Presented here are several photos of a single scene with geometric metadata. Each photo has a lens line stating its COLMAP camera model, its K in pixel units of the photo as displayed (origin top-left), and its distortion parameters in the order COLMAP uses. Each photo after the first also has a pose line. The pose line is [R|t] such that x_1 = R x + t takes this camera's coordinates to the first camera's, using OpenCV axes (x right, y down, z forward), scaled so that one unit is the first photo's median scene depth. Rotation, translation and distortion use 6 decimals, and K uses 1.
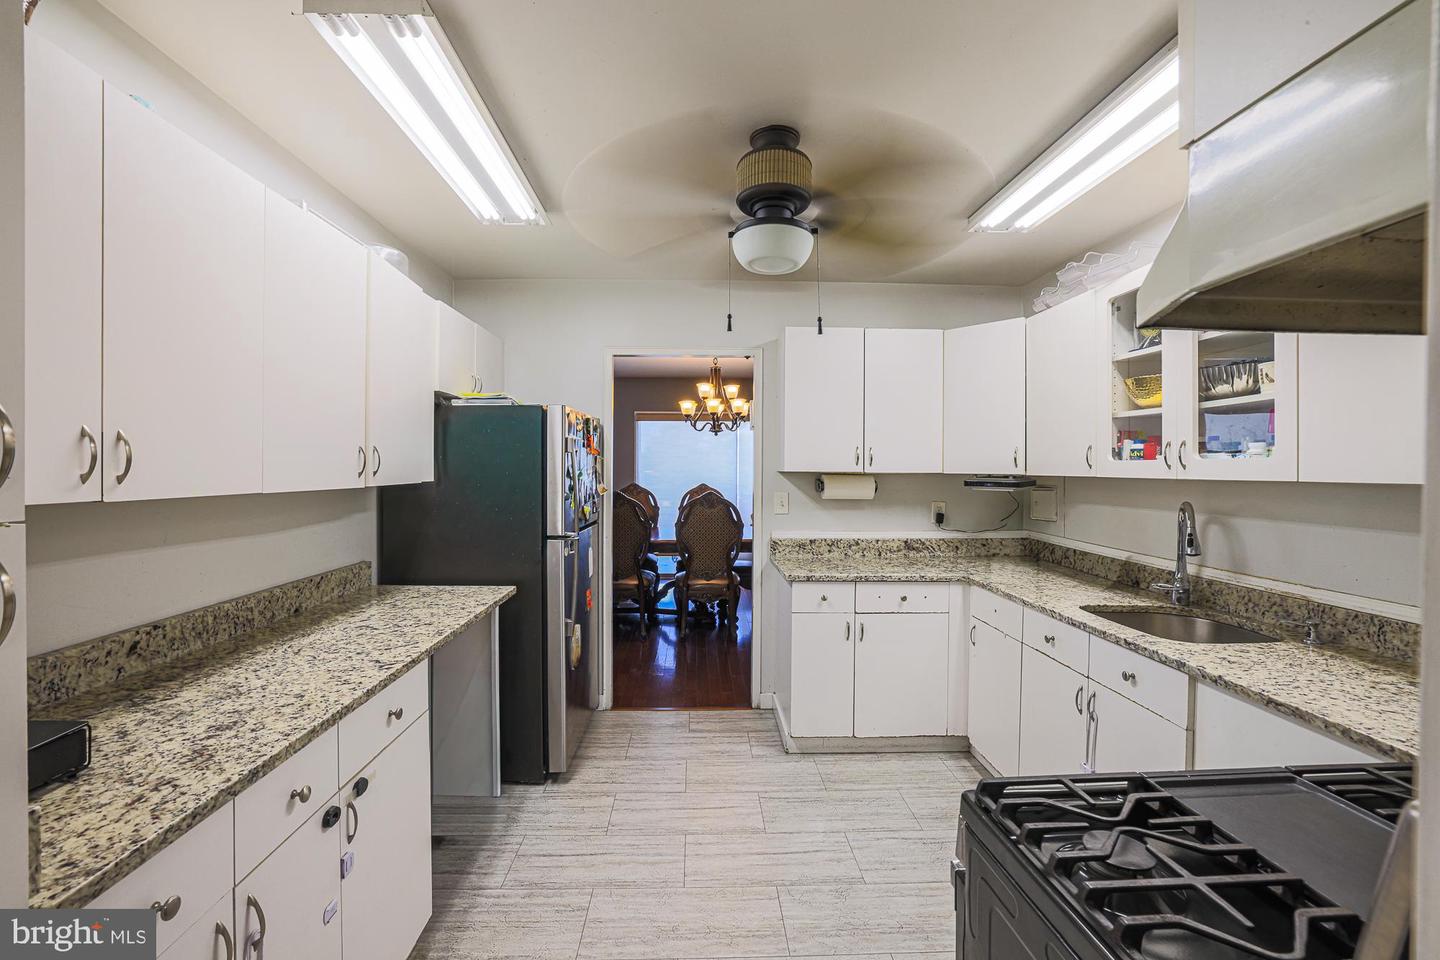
lens RADIAL K [[622.7, 0, 714.5], [0, 622.7, 472.5], [0, 0, 1]] dist [-0.048191, 0.019853]
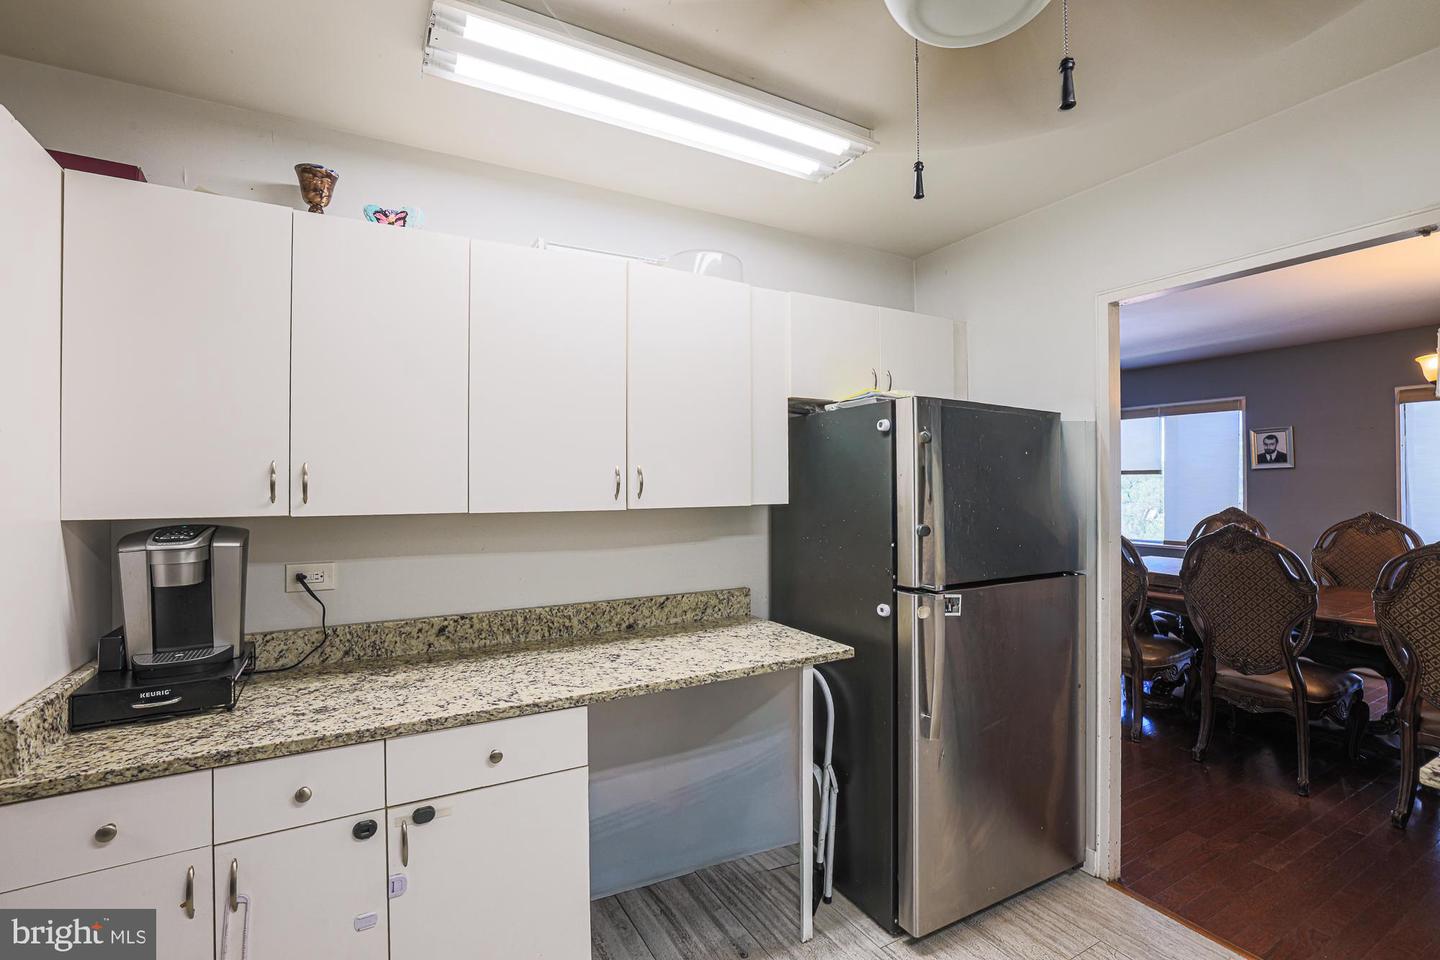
lens RADIAL K [[647.9, 0, 721.9], [0, 647.9, 479.8], [0, 0, 1]] dist [-0.042541, 0.017254]
pose [[0.461349, -0.014014, -0.887108, 0.518790], [-0.002731, 0.999848, -0.017215, -0.008134], [0.887214, 0.010364, 0.461241, 0.877595]]
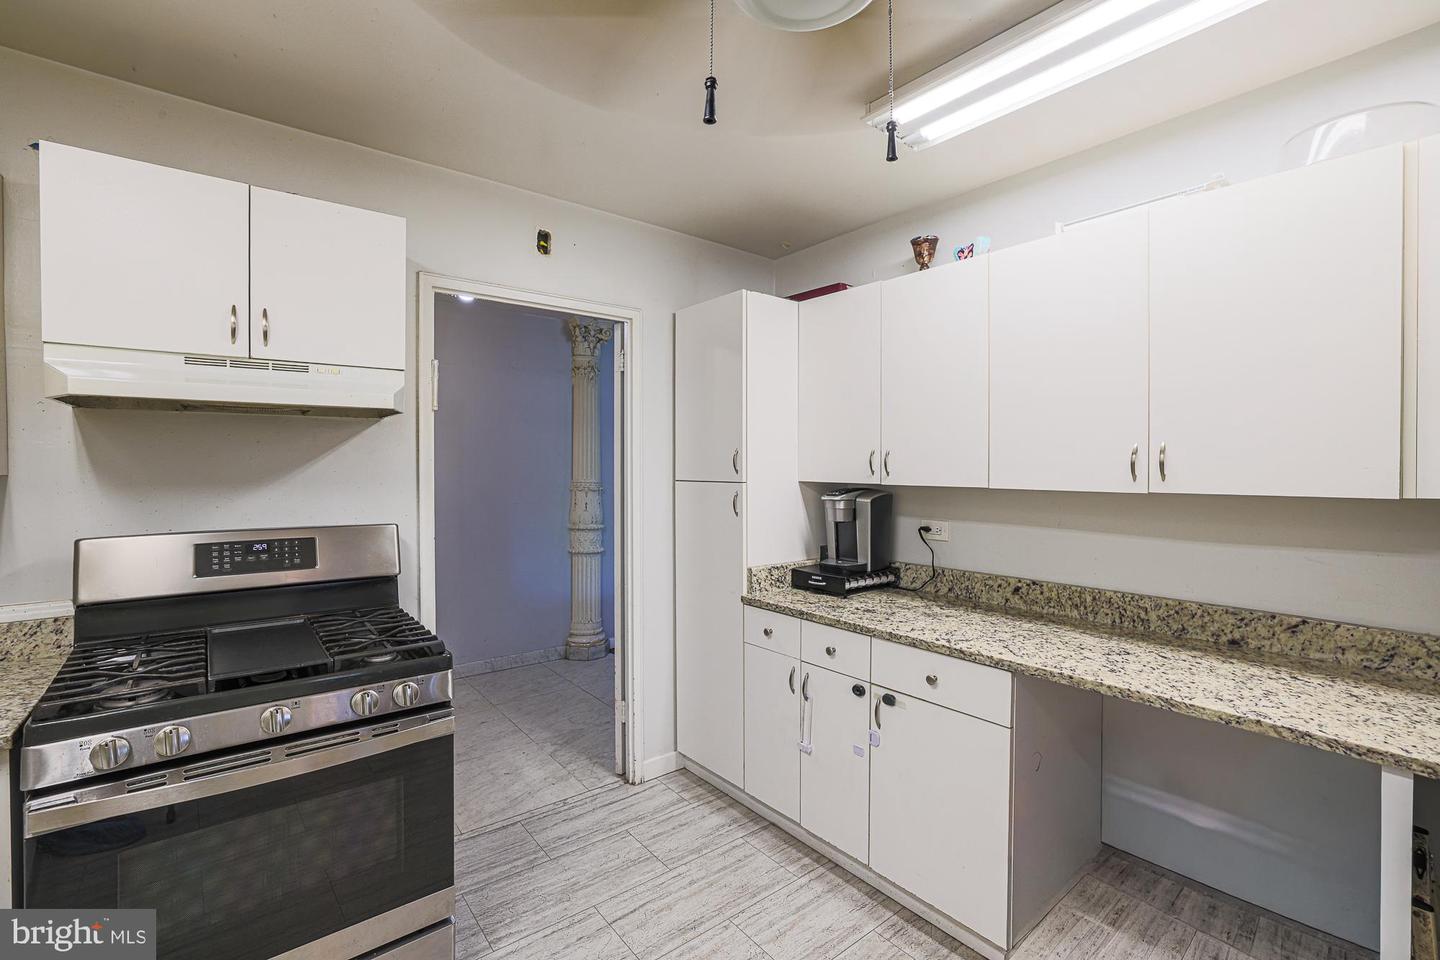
lens RADIAL K [[622.7, 0, 714.5], [0, 622.7, 472.5], [0, 0, 1]] dist [-0.048191, 0.019853]
pose [[-0.797486, 0.000095, -0.603338, 0.532838], [-0.012452, 0.999784, 0.016617, -0.014745], [0.603209, 0.020765, -0.797313, 1.716778]]
